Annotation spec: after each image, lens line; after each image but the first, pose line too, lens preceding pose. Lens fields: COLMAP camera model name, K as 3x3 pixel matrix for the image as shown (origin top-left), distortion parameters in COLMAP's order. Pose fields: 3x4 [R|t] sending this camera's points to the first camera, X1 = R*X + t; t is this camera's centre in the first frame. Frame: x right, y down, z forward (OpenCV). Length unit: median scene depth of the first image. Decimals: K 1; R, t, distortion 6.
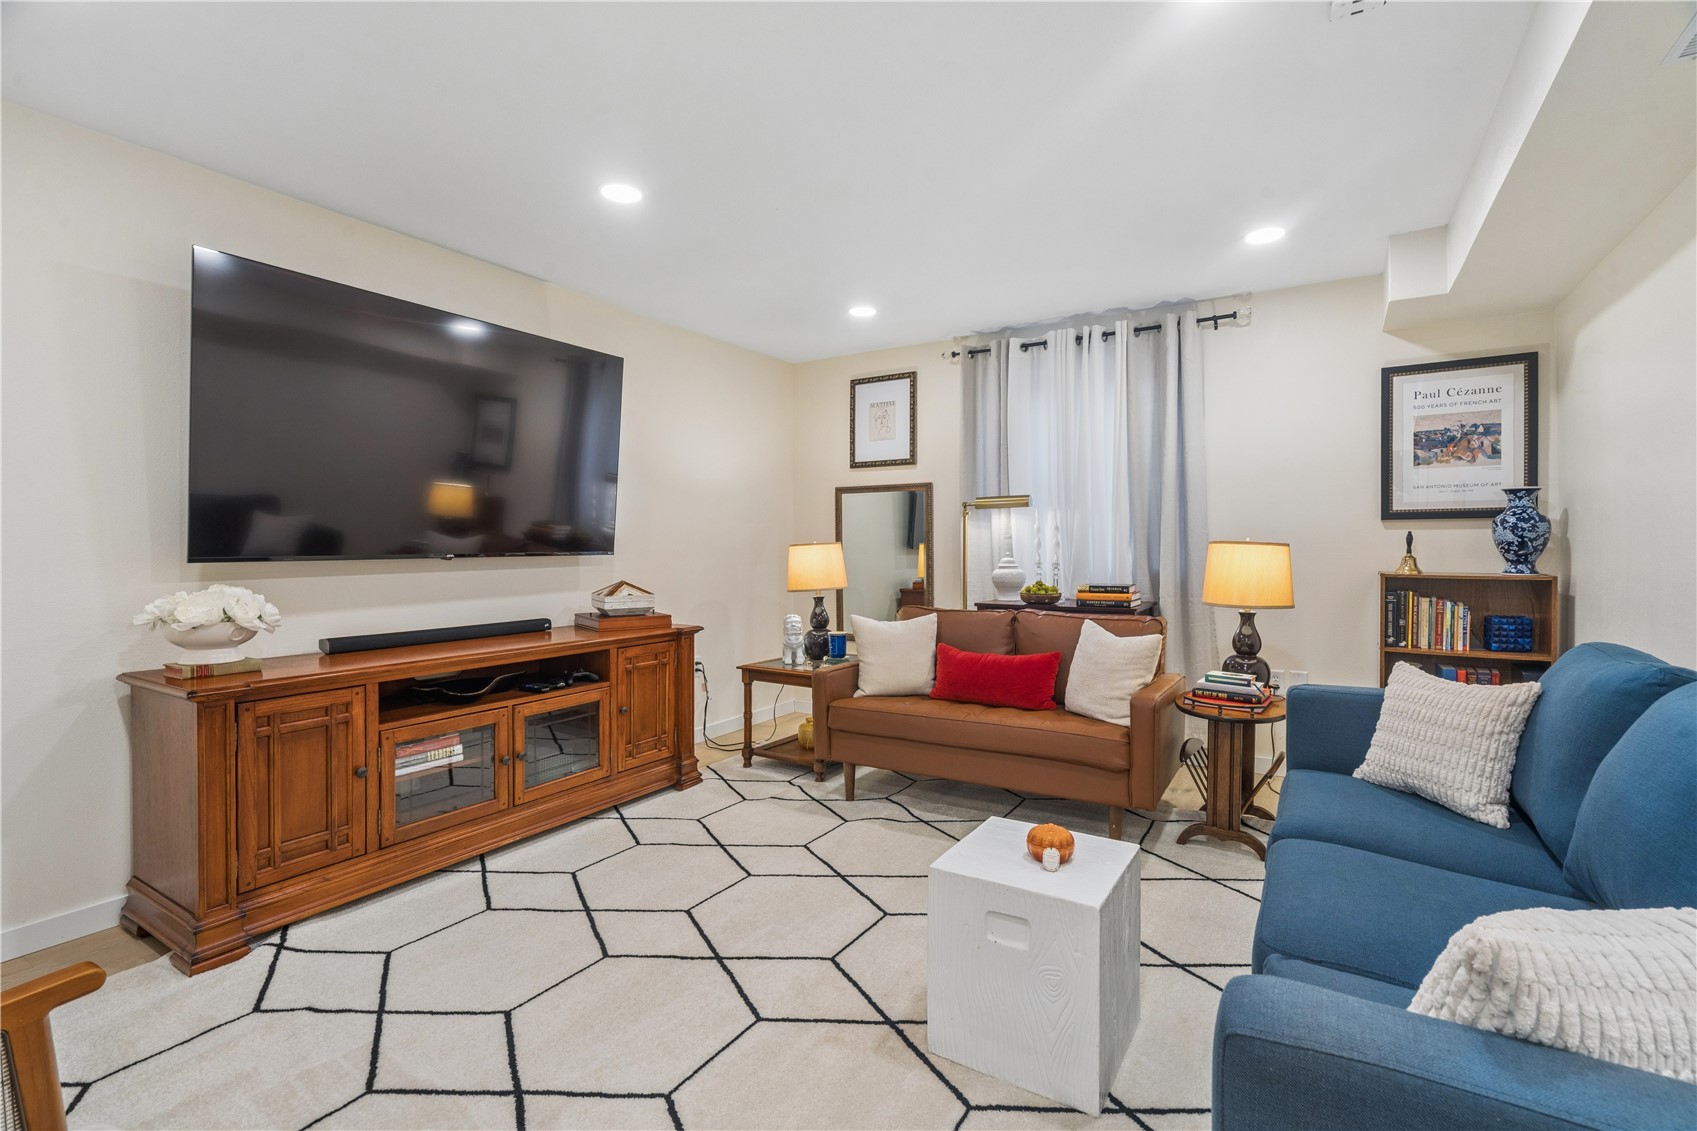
lens RADIAL K [[767.7, 0, 851.1], [0, 767.7, 553.6], [0, 0, 1]] dist [-0.001423, 0.000503]
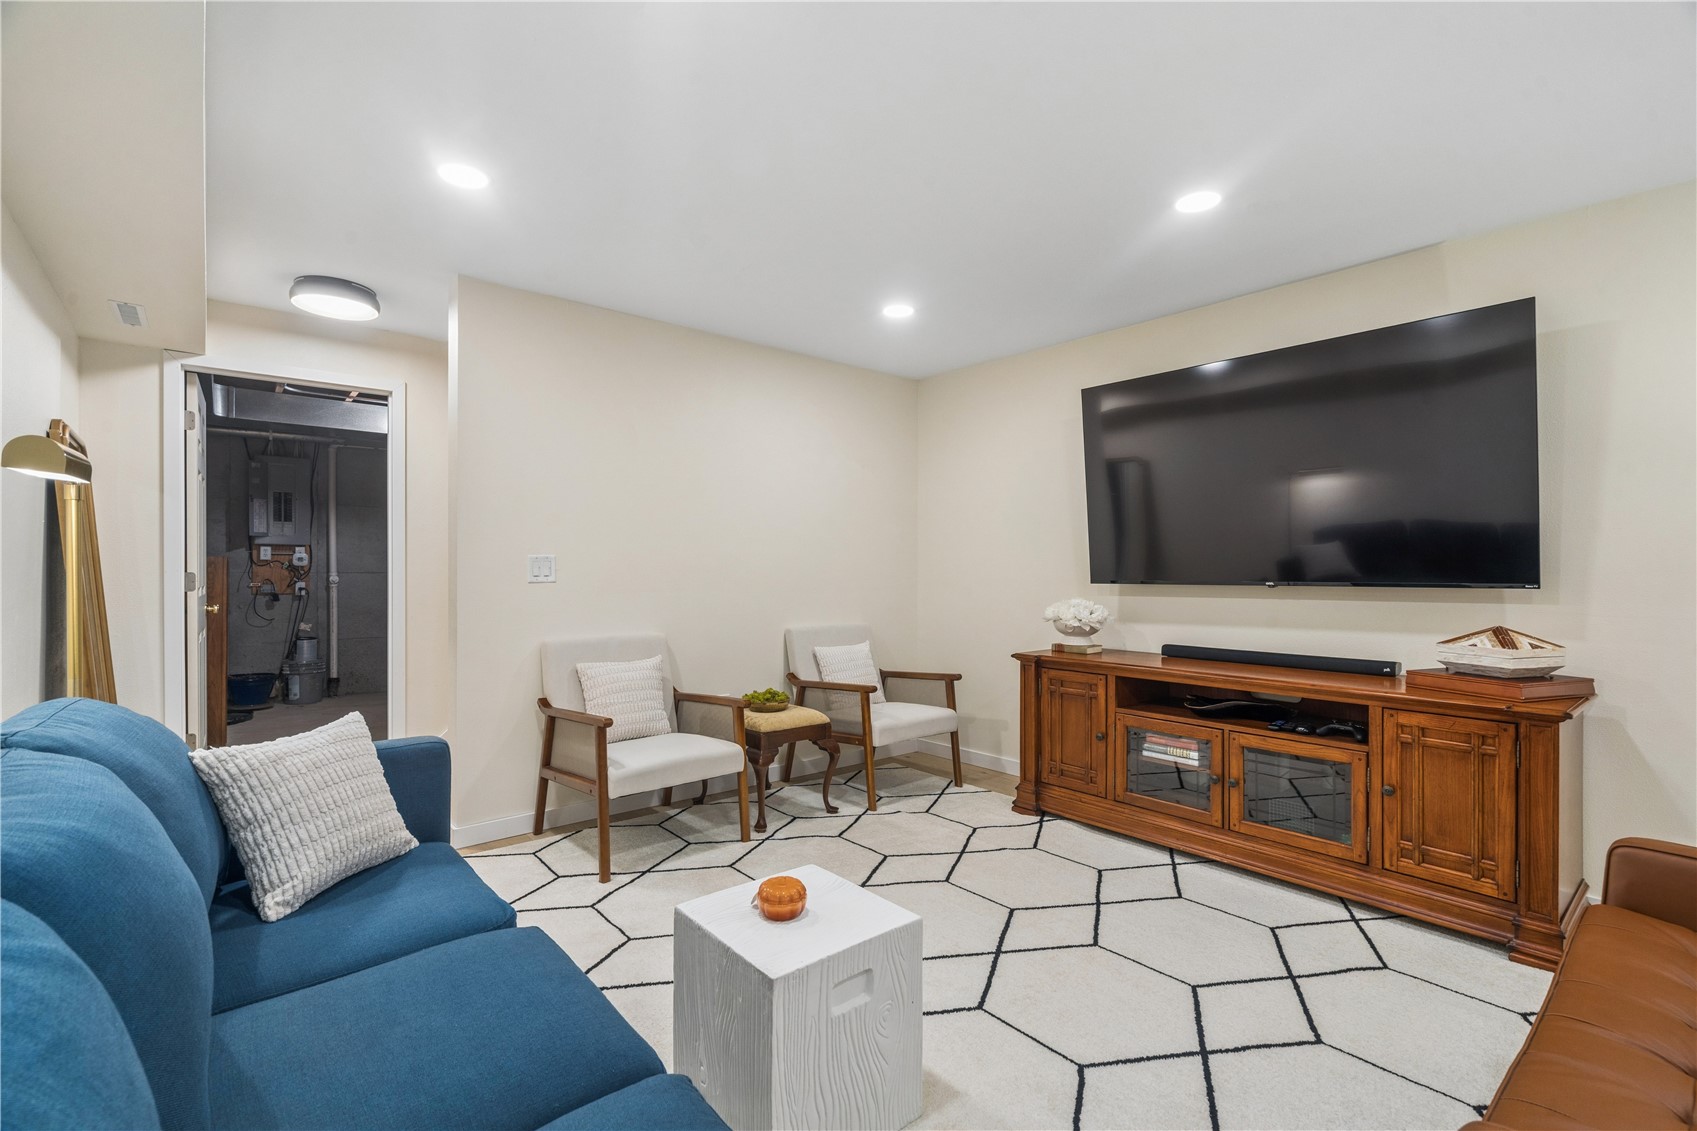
lens RADIAL K [[767.7, 0, 846.9], [0, 767.7, 562.8], [0, 0, 1]] dist [-0.001423, 0.000503]
pose [[-0.302134, -0.000374, -0.953265, 0.818818], [-0.007382, 0.999971, 0.001947, -0.029373], [0.953237, 0.007625, -0.302128, 0.974932]]
